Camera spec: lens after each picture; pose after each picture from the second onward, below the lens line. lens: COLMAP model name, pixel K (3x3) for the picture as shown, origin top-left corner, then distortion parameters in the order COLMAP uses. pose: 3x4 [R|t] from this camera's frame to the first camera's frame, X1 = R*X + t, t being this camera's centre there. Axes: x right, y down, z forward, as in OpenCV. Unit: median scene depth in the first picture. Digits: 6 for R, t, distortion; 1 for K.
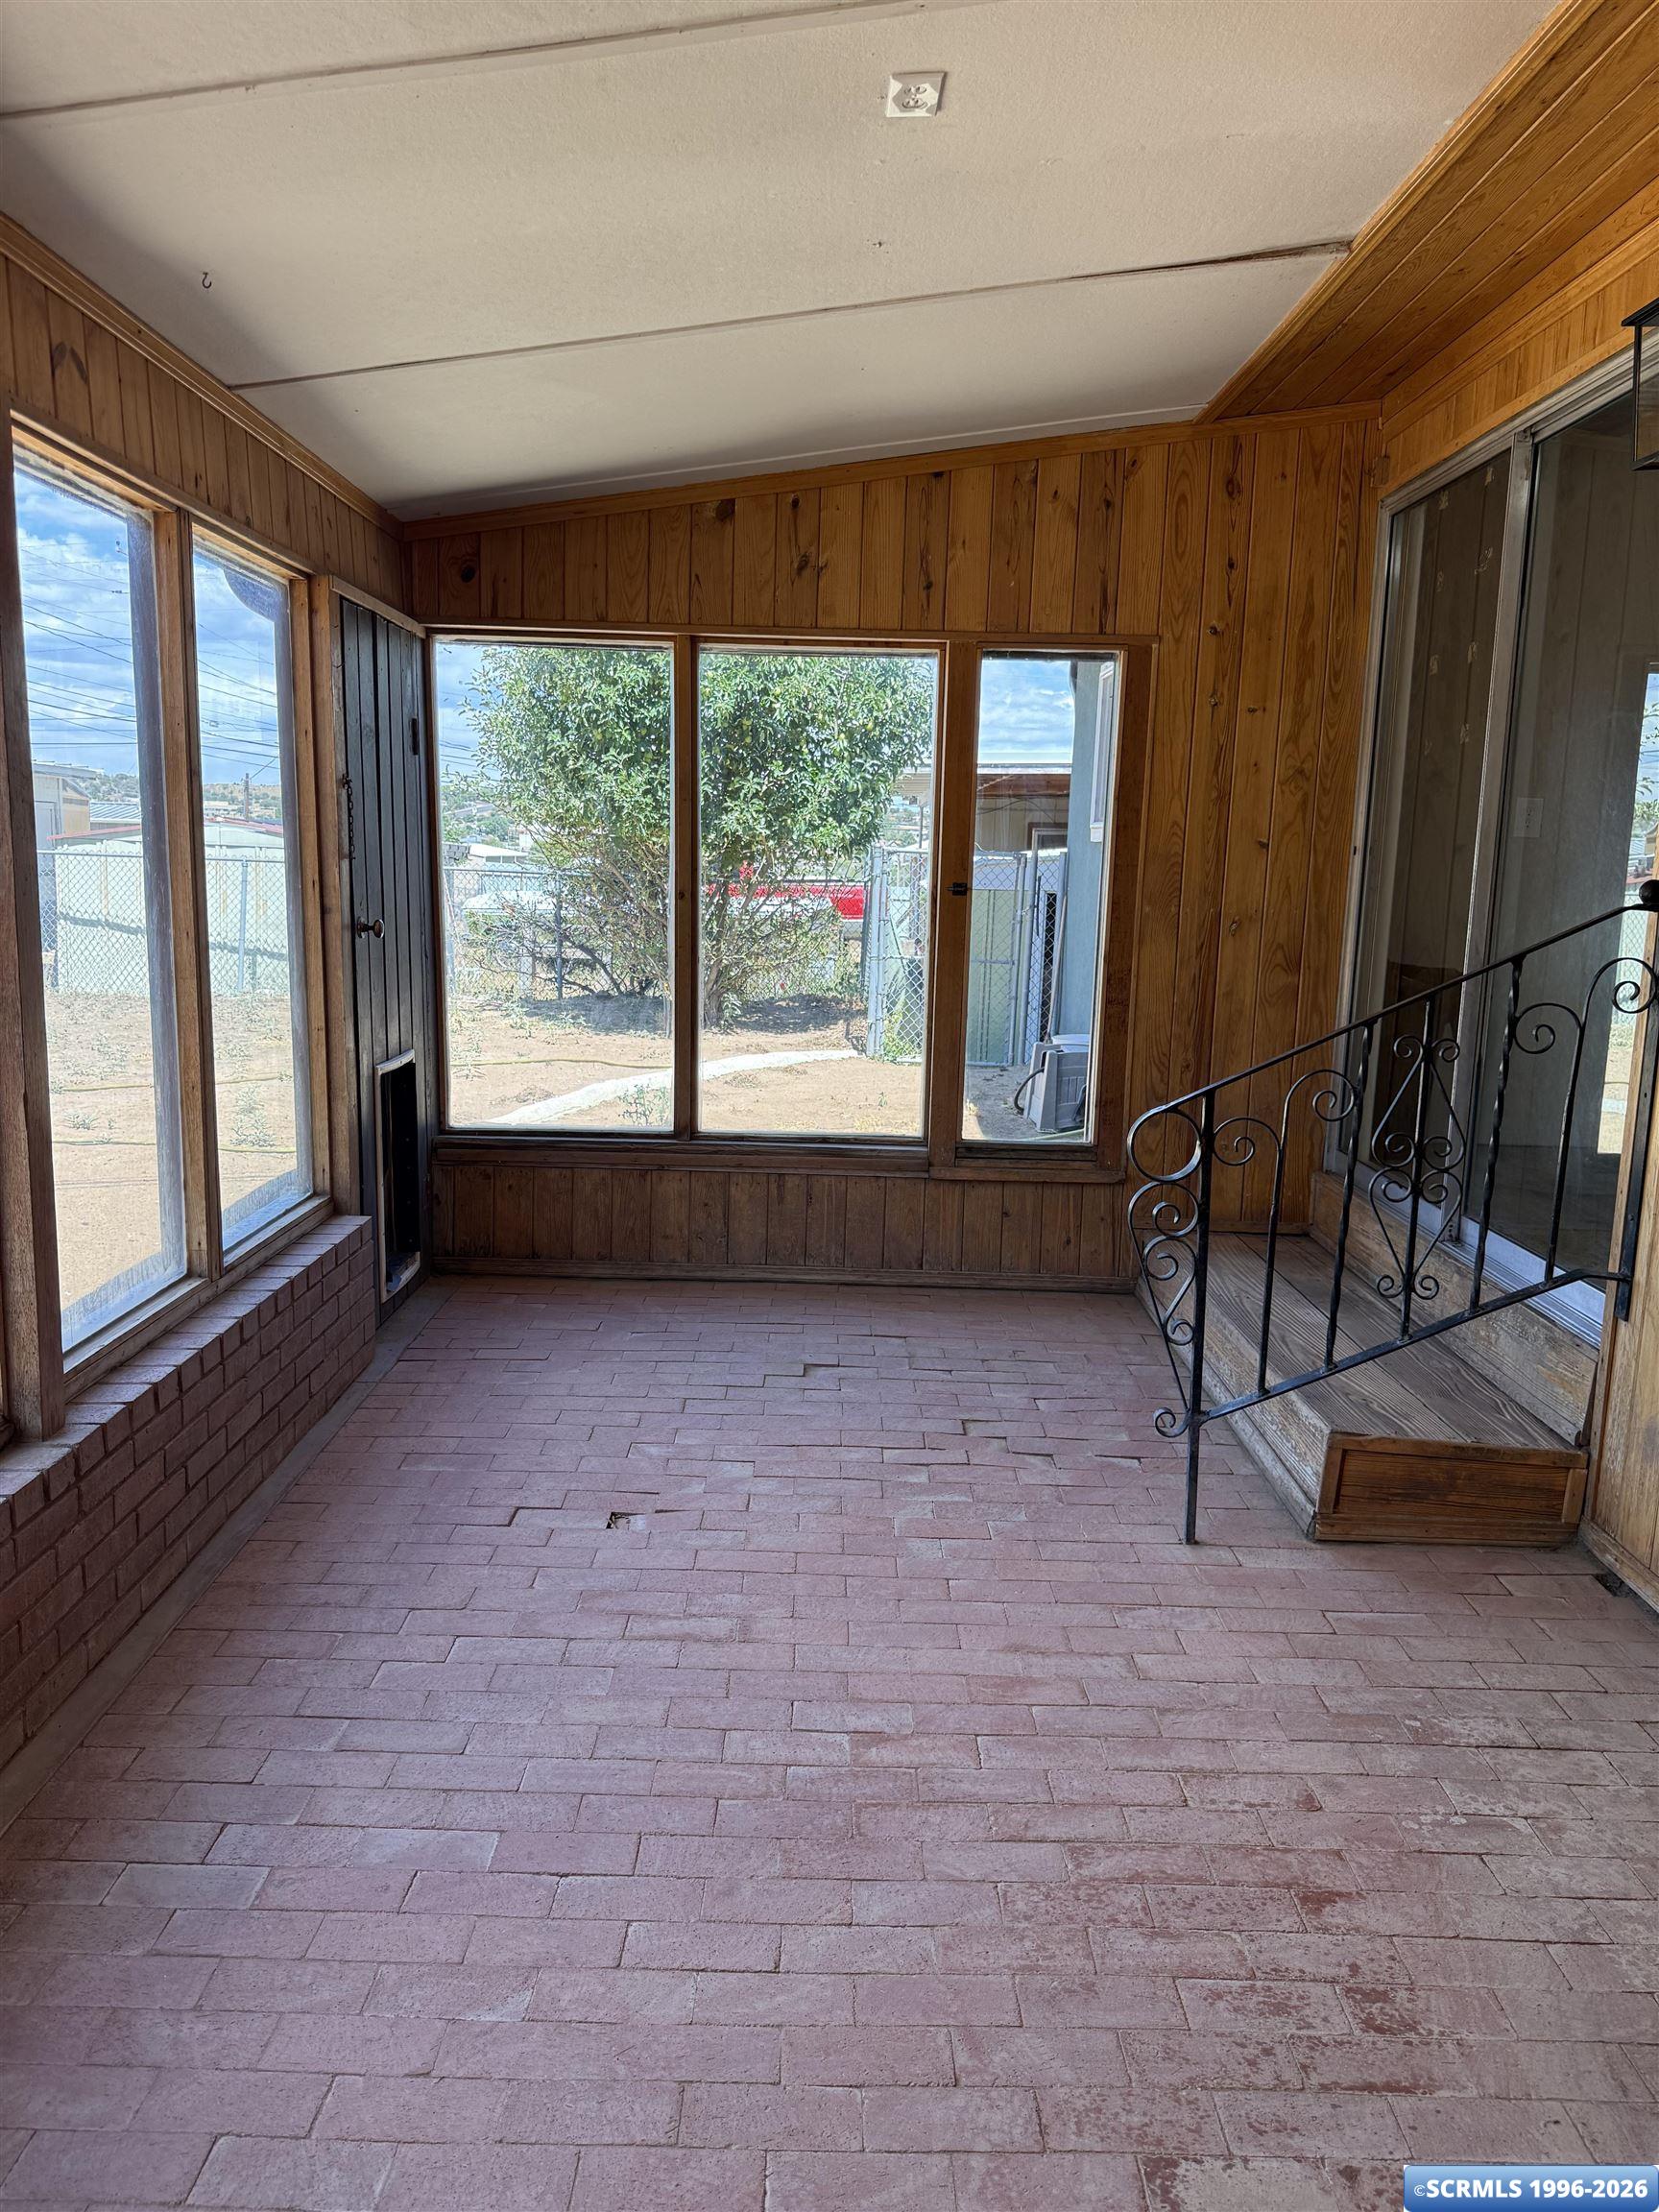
lens RADIAL K [[1551.8, 0, 829.6], [0, 1551.8, 1135.6], [0, 0, 1]] dist [0.058049, -0.050697]
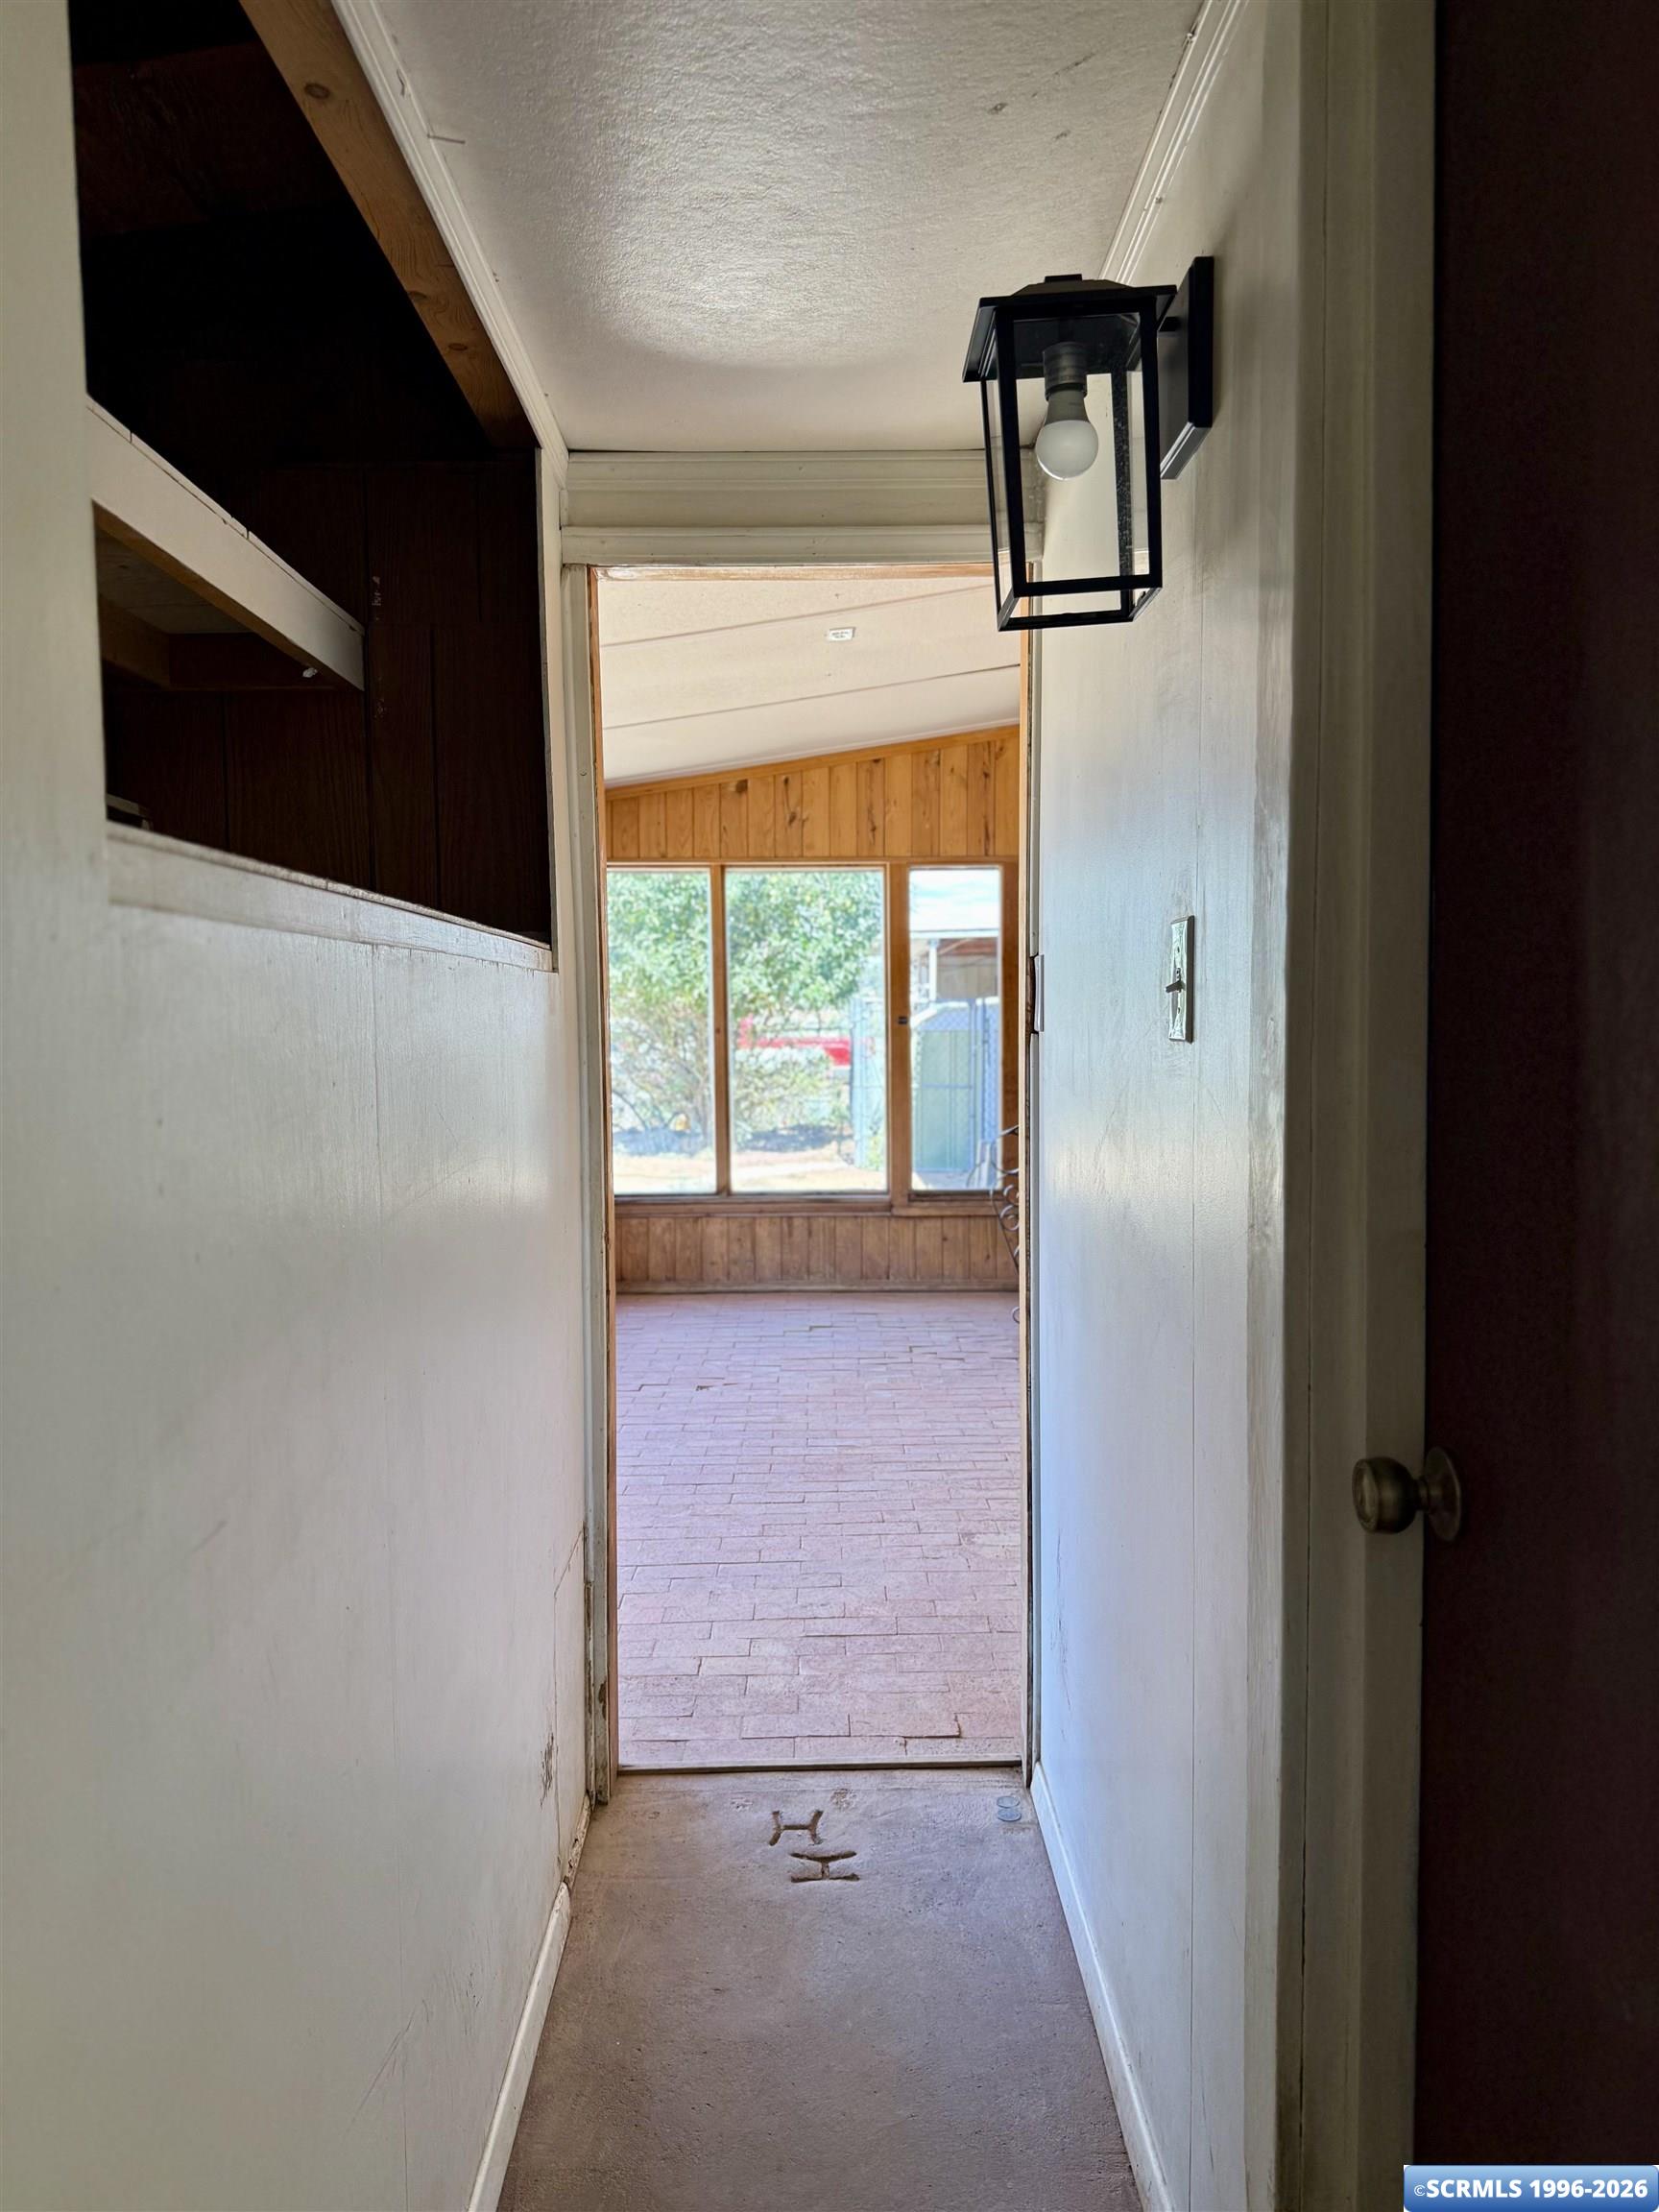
lens RADIAL K [[1551.8, 0, 828.2], [0, 1551.8, 1106.3], [0, 0, 1]] dist [0.058049, -0.050697]
pose [[0.999423, -0.033935, 0.001230, 0.006435], [0.033840, 0.992321, -0.118970, 0.096570], [0.002817, 0.118943, 0.992897, -0.465148]]
